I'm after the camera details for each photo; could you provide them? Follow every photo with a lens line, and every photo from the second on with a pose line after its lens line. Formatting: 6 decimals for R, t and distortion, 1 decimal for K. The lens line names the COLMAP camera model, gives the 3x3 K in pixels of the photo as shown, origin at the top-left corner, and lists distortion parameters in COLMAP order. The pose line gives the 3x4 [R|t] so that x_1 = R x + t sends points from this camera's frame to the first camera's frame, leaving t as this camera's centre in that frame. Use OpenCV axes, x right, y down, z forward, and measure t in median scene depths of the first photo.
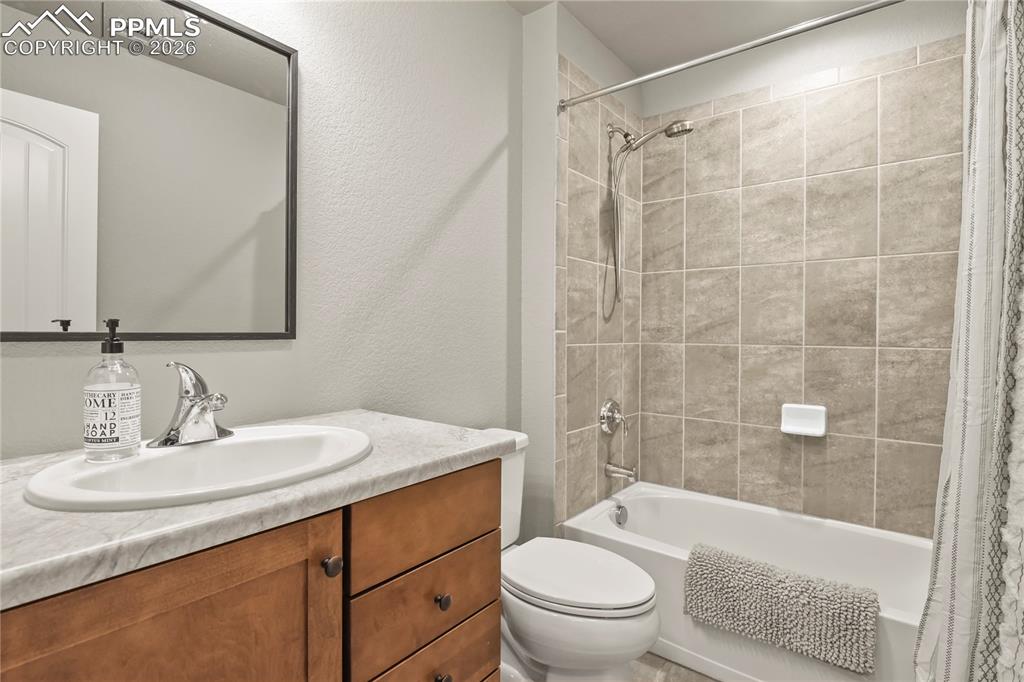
lens RADIAL K [[497.4, 0, 510.6], [0, 497.4, 345.4], [0, 0, 1]] dist [-0.005784, -0.004012]
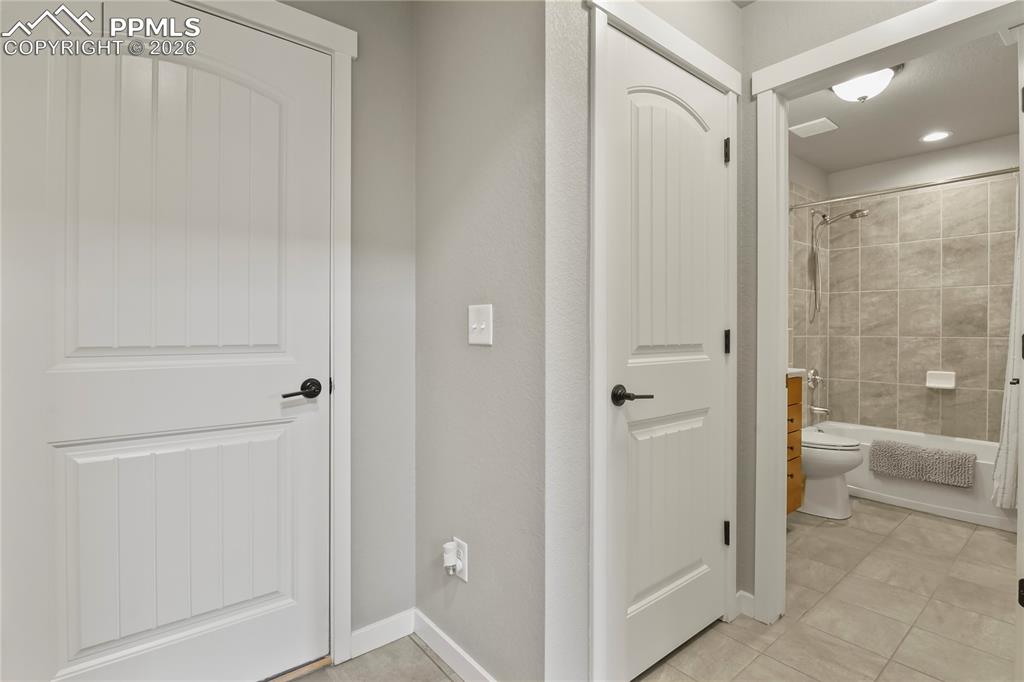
lens RADIAL K [[497.4, 0, 514.1], [0, 497.4, 338.7], [0, 0, 1]] dist [-0.005784, -0.004012]
pose [[0.977757, 0.000570, -0.209740, -0.470827], [-0.002226, 0.999968, -0.007657, 0.022337], [0.209729, 0.007954, 0.977727, -0.934738]]
